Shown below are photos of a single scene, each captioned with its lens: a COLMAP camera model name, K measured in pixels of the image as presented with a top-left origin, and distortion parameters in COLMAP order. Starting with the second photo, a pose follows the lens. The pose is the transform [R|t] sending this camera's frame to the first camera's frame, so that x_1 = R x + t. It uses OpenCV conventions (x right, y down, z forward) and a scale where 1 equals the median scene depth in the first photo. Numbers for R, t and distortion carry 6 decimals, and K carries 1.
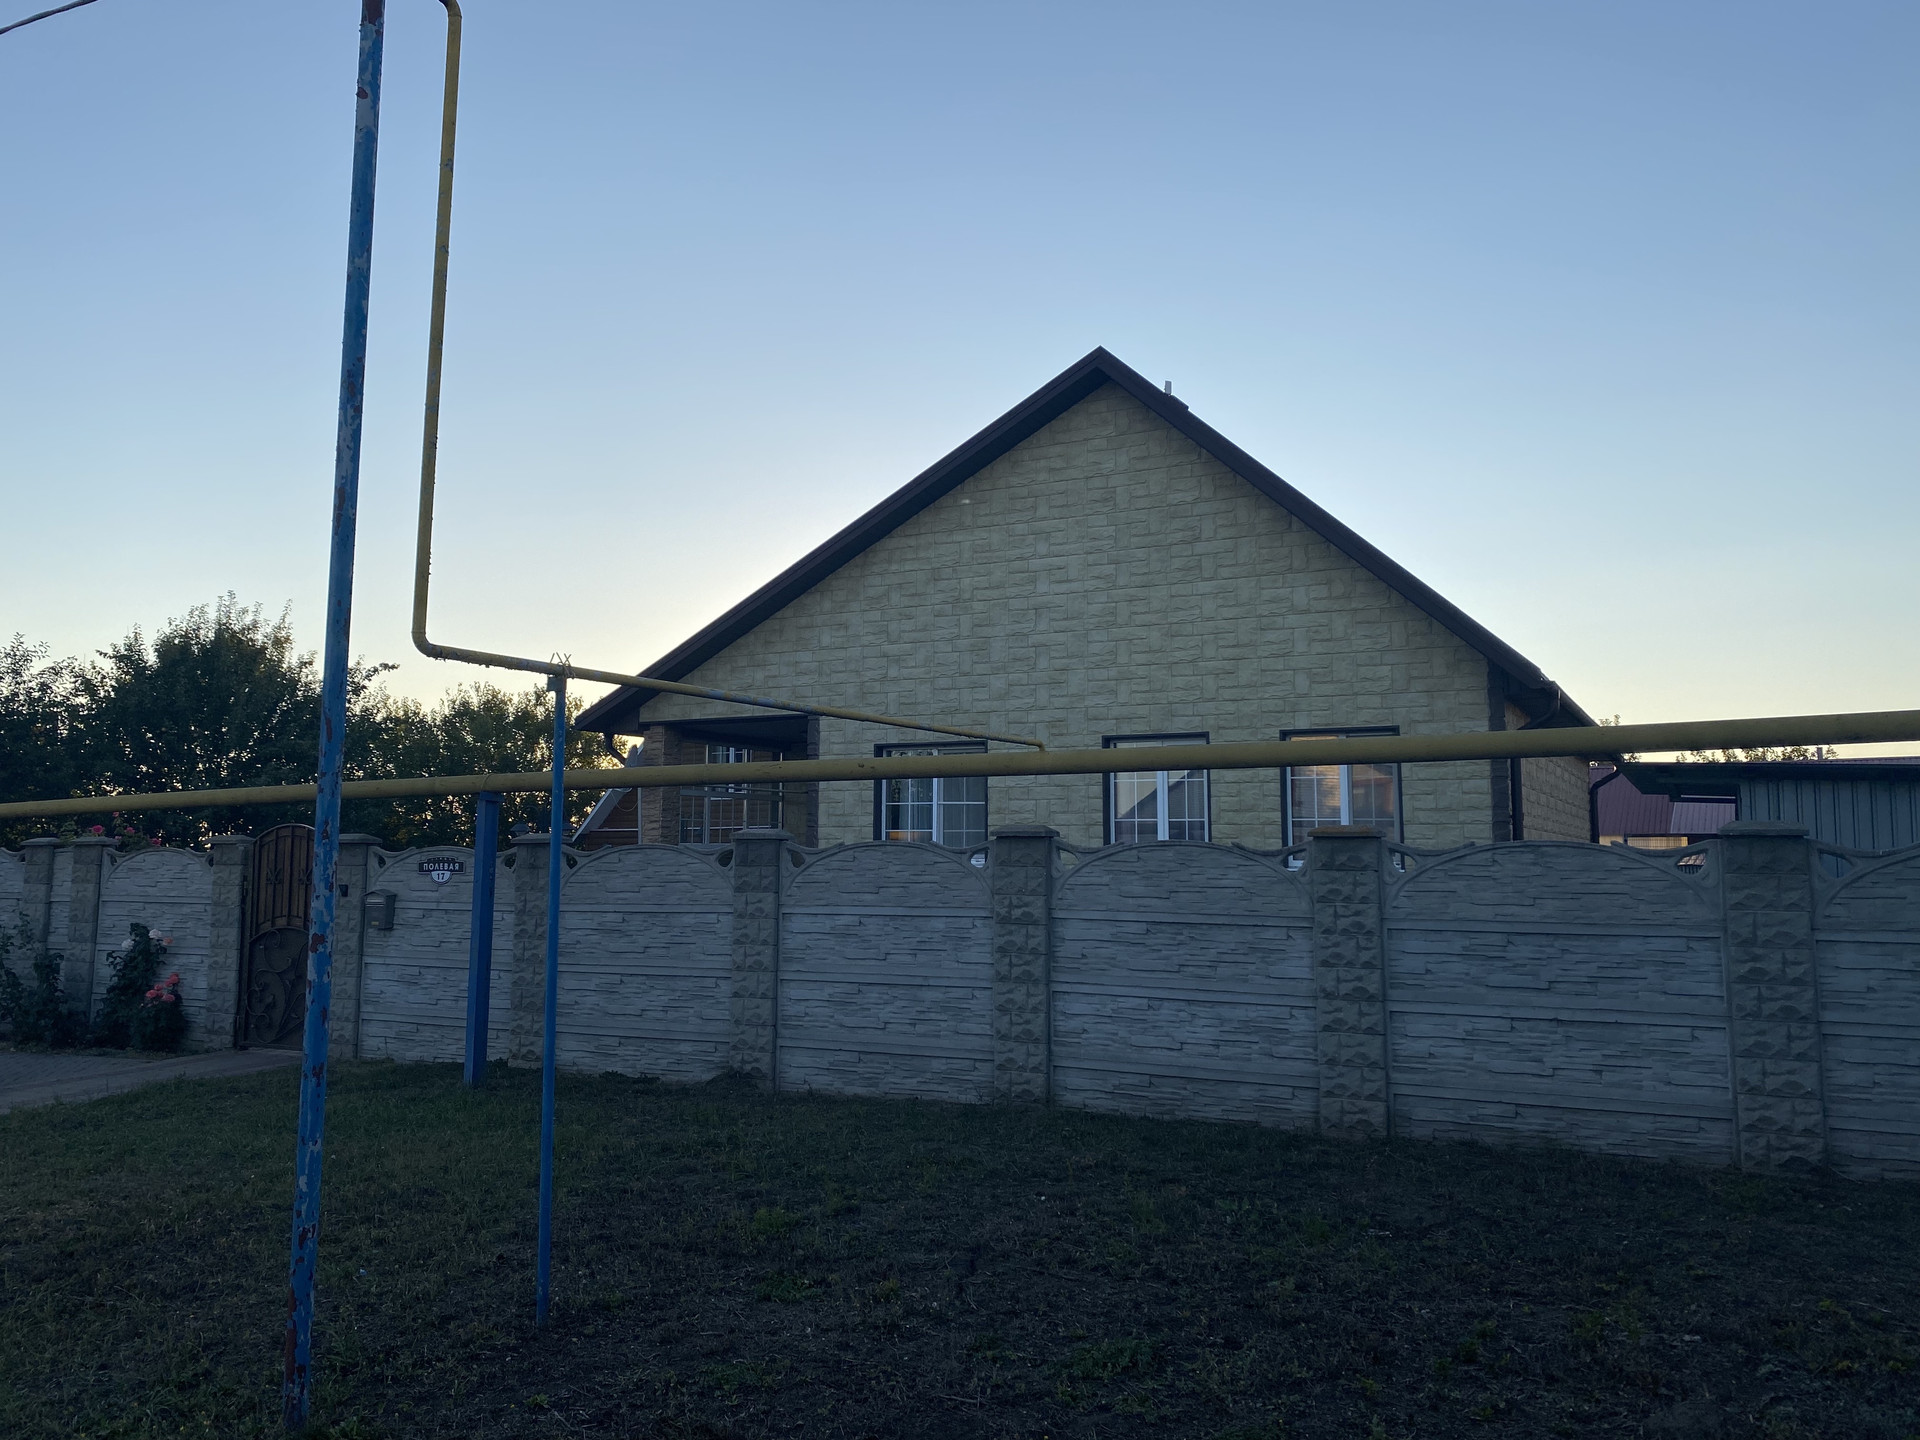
lens RADIAL K [[1465.1, 0, 963.9], [0, 1465.1, 709.7], [0, 0, 1]] dist [0.006909, -0.001556]
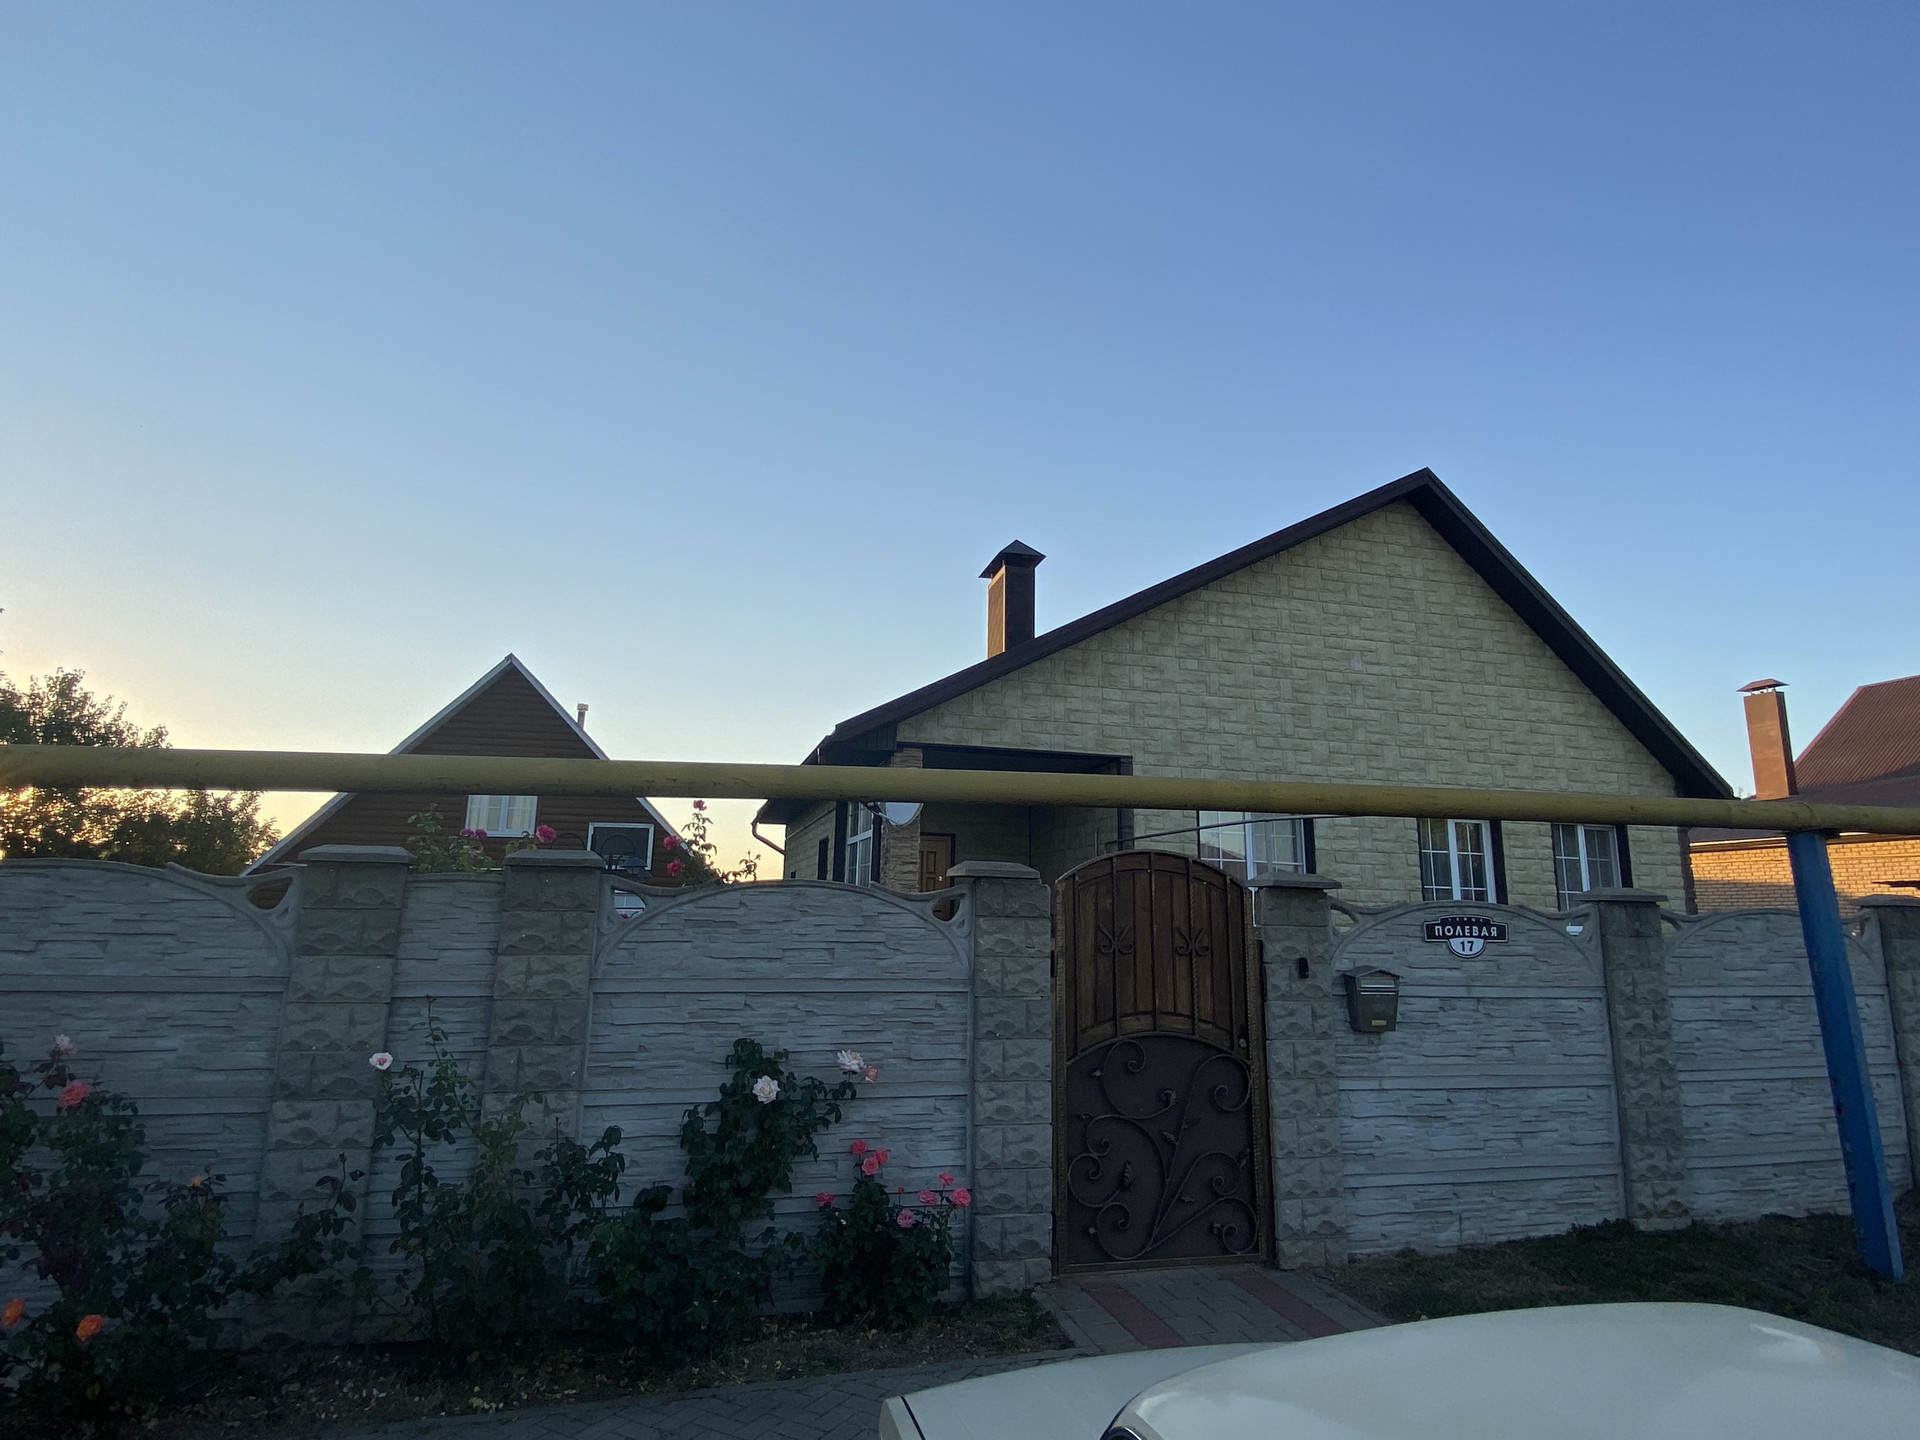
lens RADIAL K [[1034.7, 0, 955.7], [0, 1034.7, 719.6], [0, 0, 1]] dist [-0.003340, -0.003942]
pose [[0.749977, 0.138204, 0.646865, -0.665357], [-0.087930, 0.990080, -0.109586, 0.066235], [-0.655594, 0.025308, 0.754690, 0.629189]]
